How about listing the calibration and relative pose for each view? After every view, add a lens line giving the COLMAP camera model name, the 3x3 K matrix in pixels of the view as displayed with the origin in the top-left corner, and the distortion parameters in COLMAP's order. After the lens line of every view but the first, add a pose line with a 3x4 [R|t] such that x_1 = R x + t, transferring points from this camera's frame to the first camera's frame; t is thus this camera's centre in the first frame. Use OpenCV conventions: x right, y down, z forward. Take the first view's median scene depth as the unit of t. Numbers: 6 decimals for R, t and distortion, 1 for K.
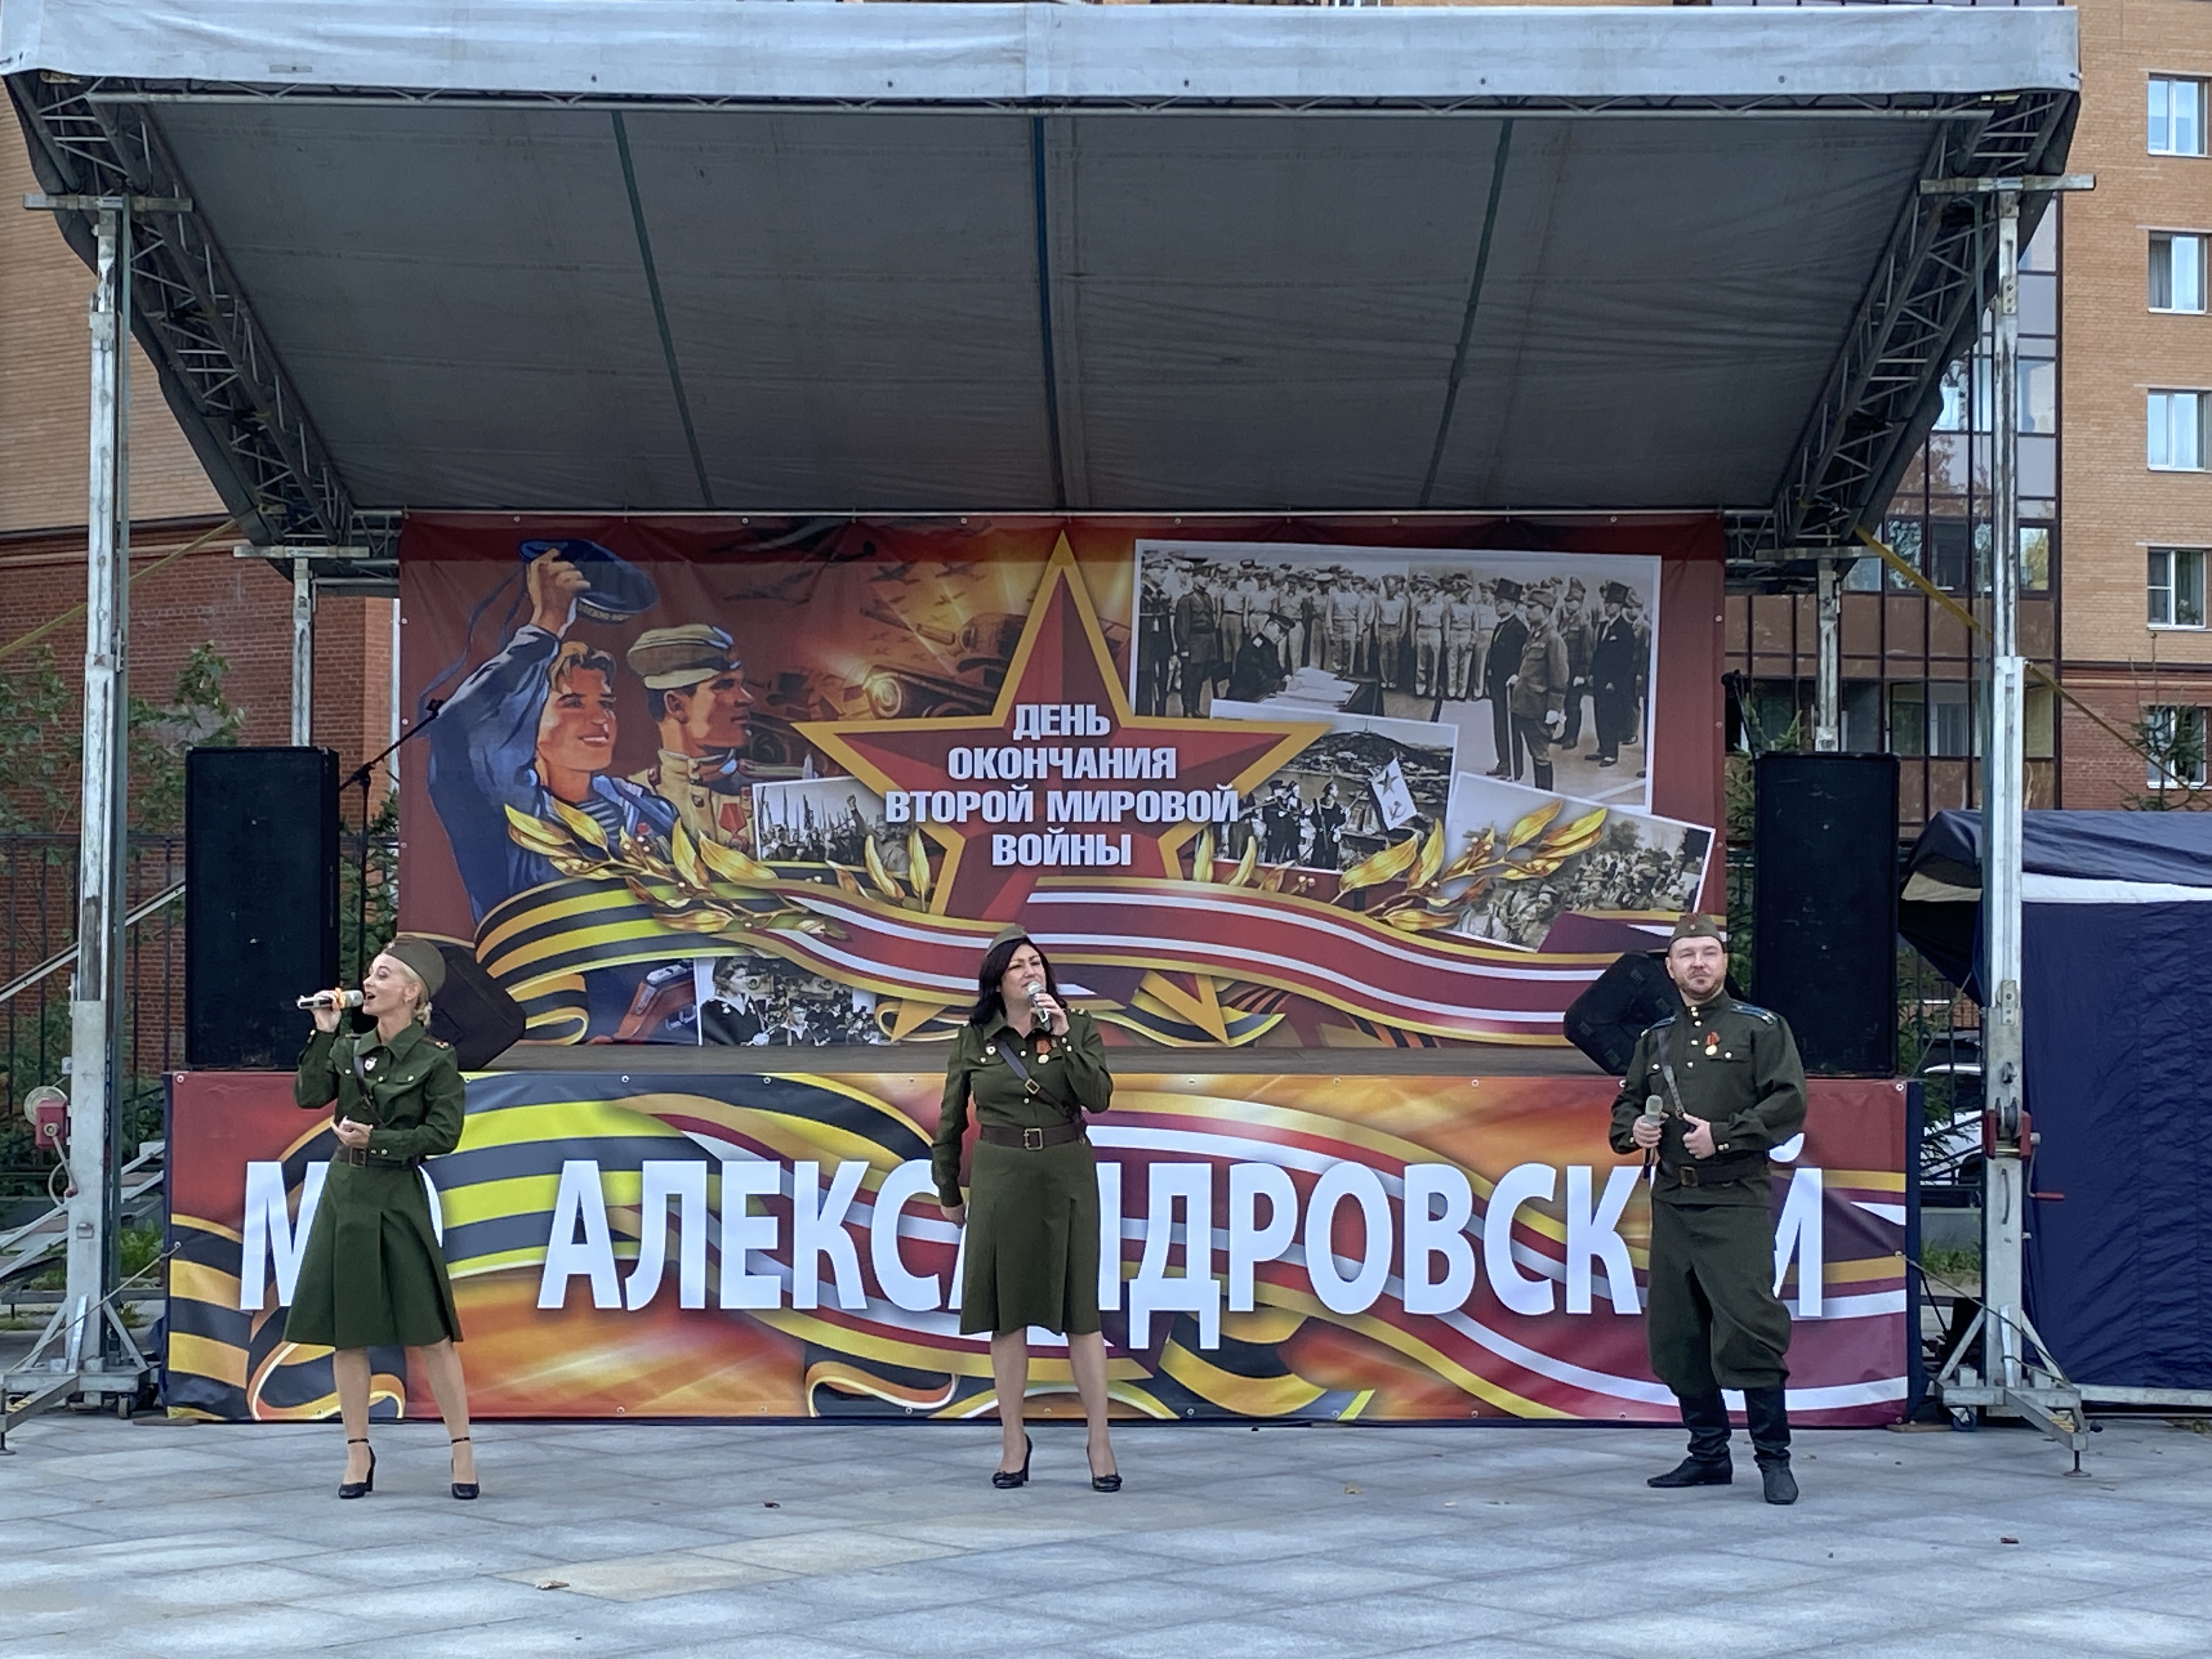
lens RADIAL K [[3992.3, 0, 1106.0], [0, 3992.3, 829.5], [0, 0, 1]] dist [0.270263, -1.025320]
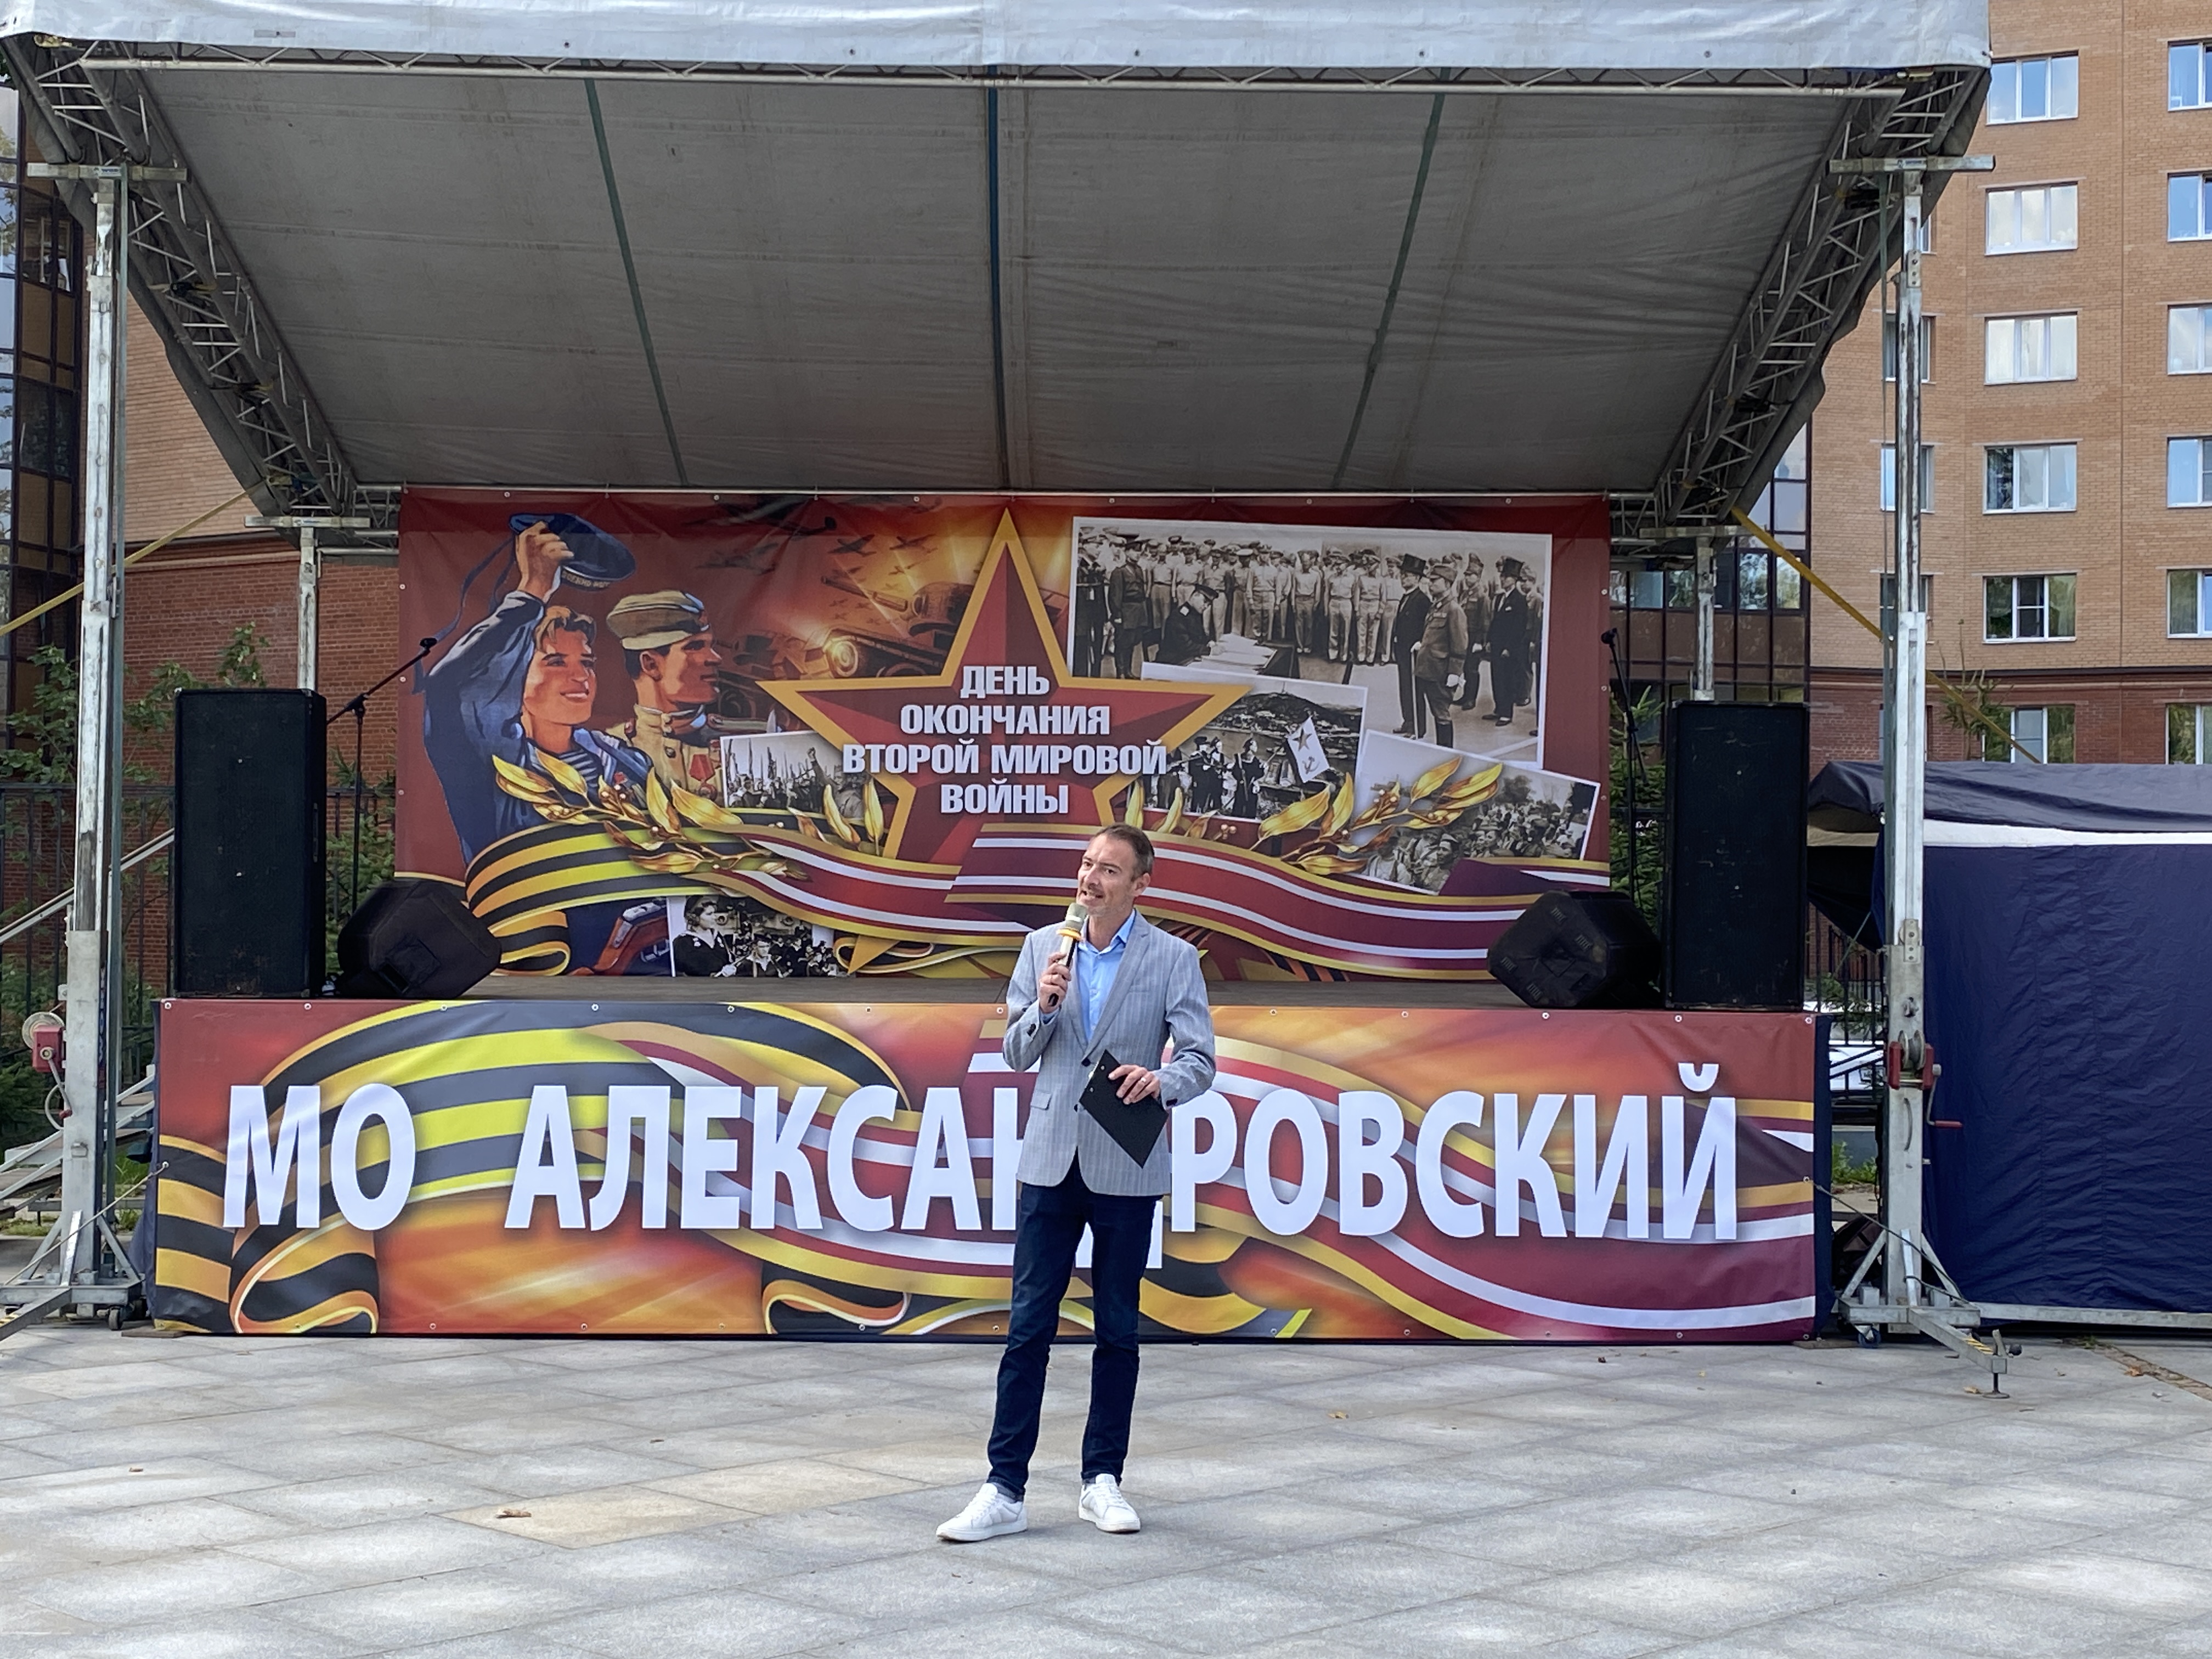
lens RADIAL K [[3184.8, 0, 1069.7], [0, 3184.8, 797.1], [0, 0, 1]] dist [0.225828, -0.818071]
pose [[0.999838, 0.005321, 0.017176, -0.008207], [-0.005256, 0.999979, -0.003797, 0.007750], [-0.017196, 0.003706, 0.999845, 0.127998]]
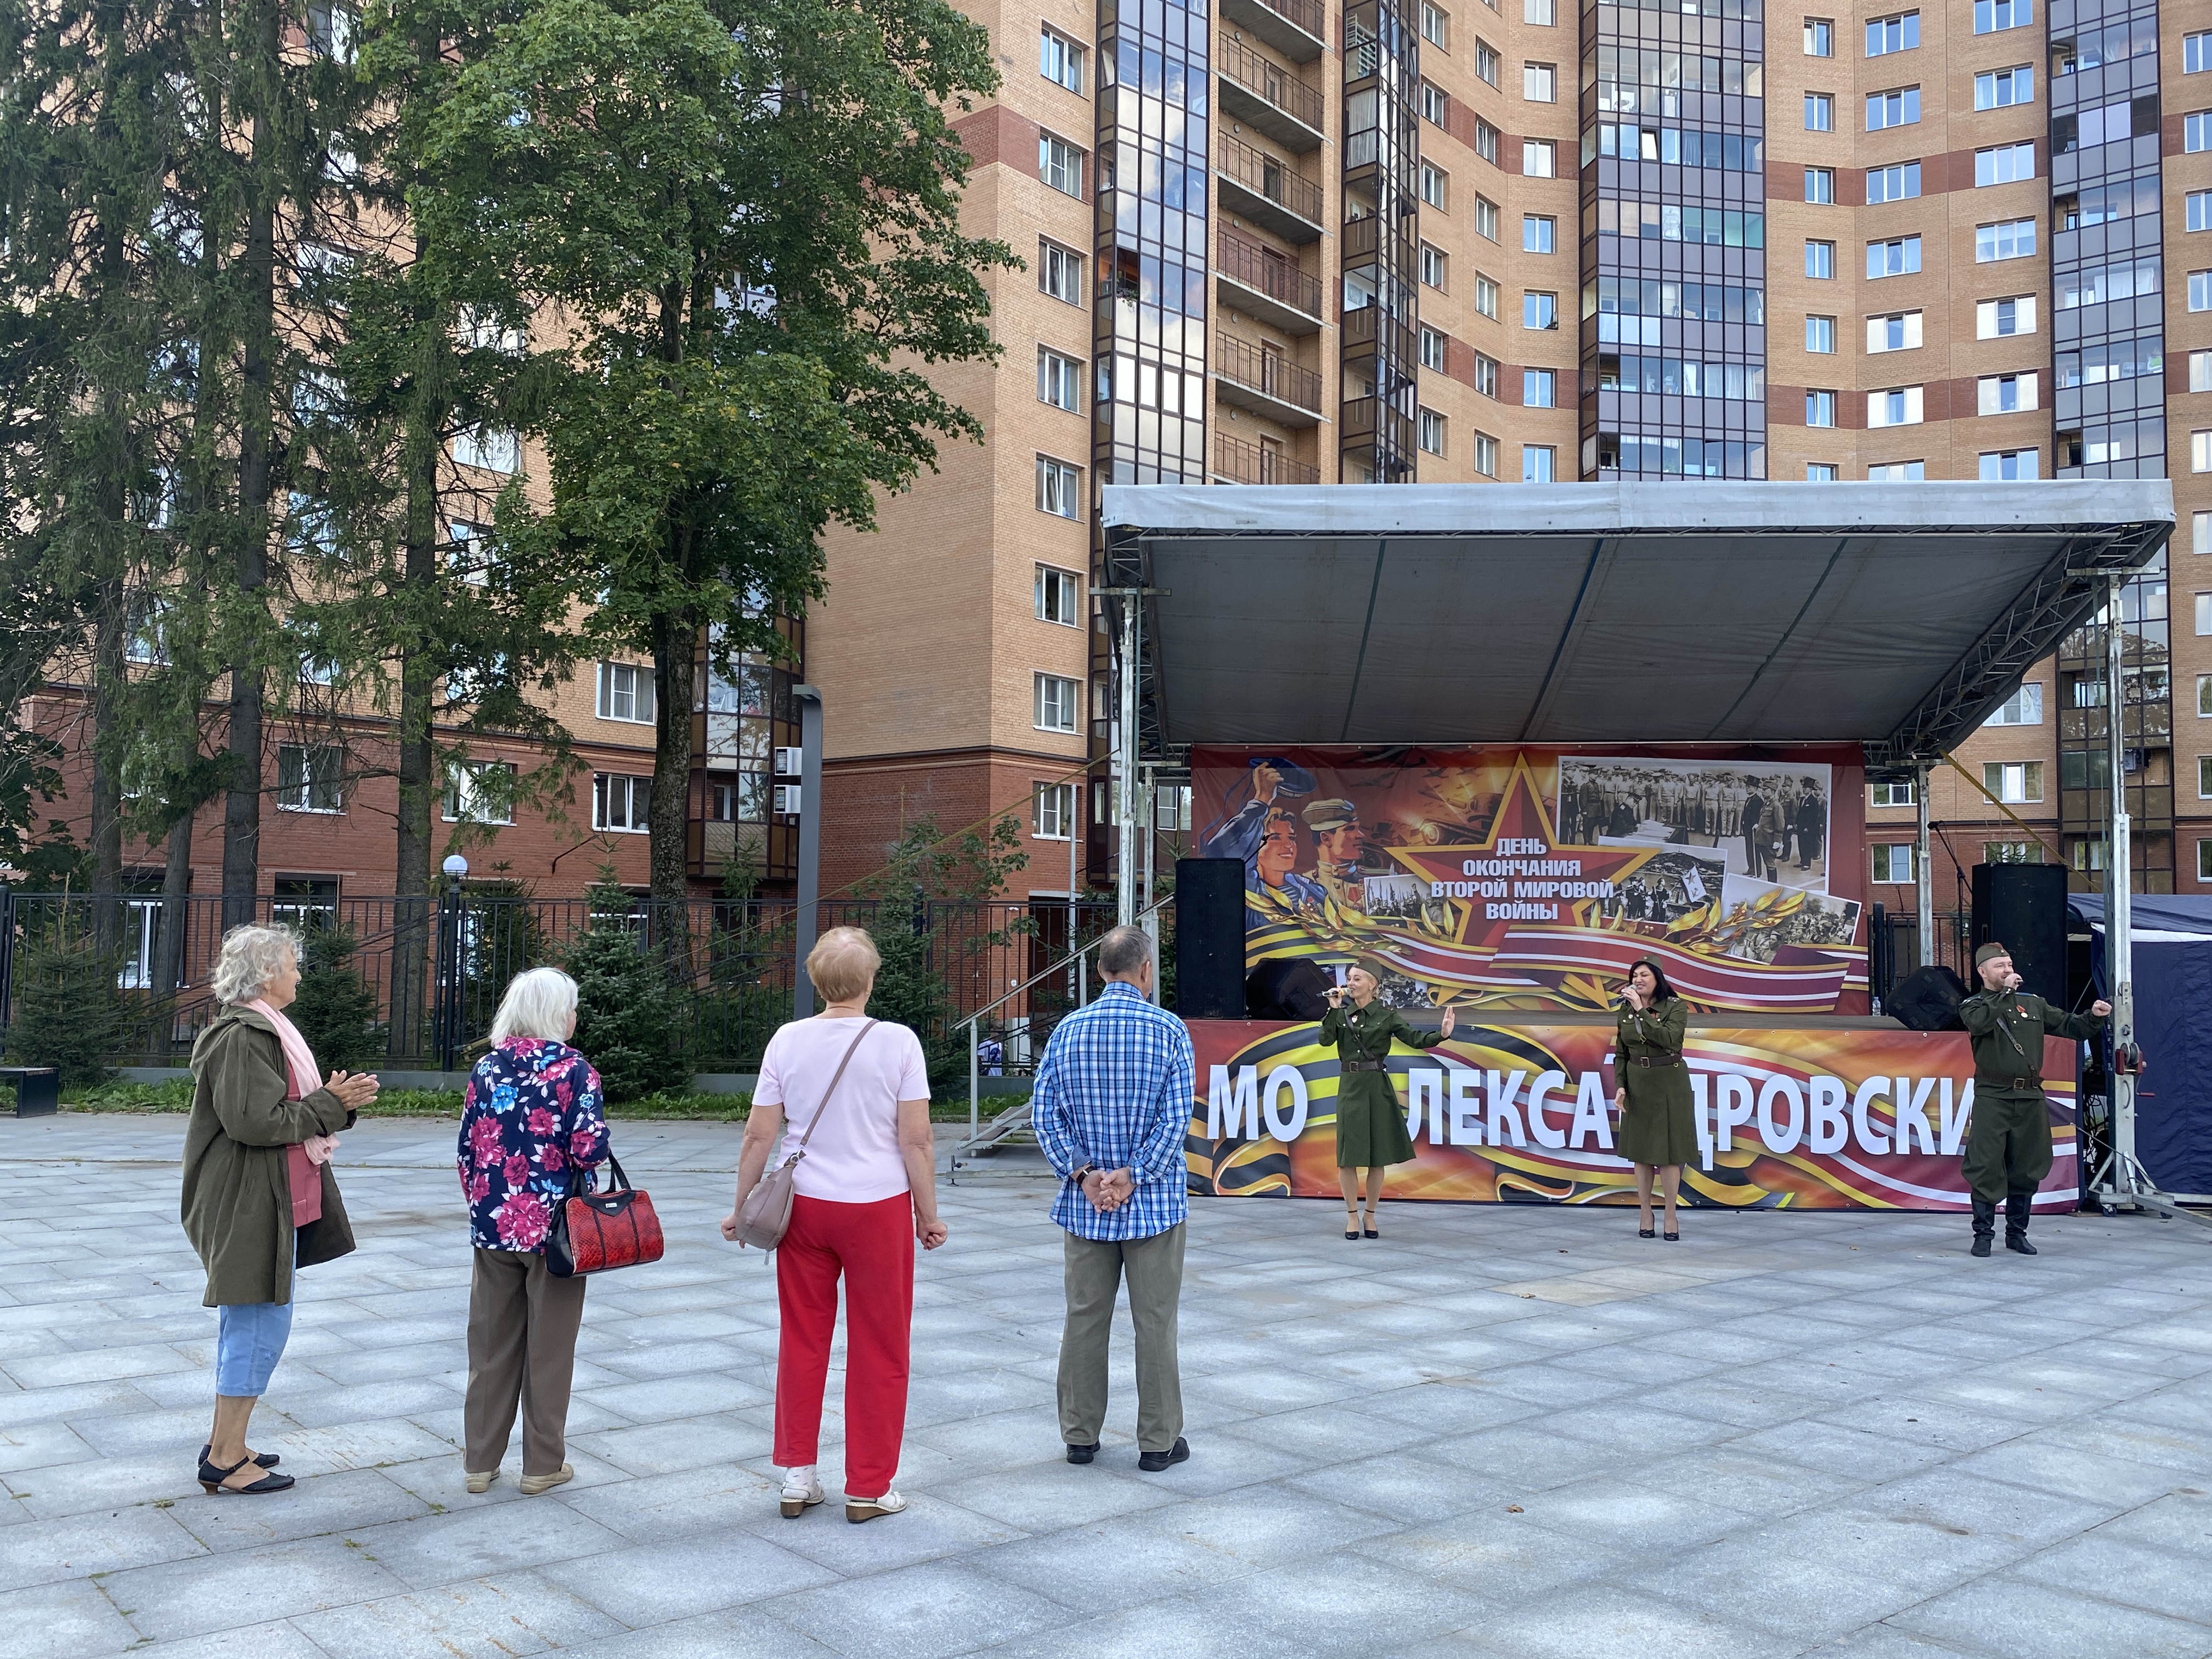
lens RADIAL K [[1865.5, 0, 1098.6], [0, 1865.5, 859.3], [0, 0, 1]] dist [0.155336, -0.321348]
pose [[0.998317, 0.002939, -0.057913, -0.167532], [-0.004201, 0.999756, -0.021679, 0.000341], [0.057836, 0.021886, 0.998086, 0.052423]]
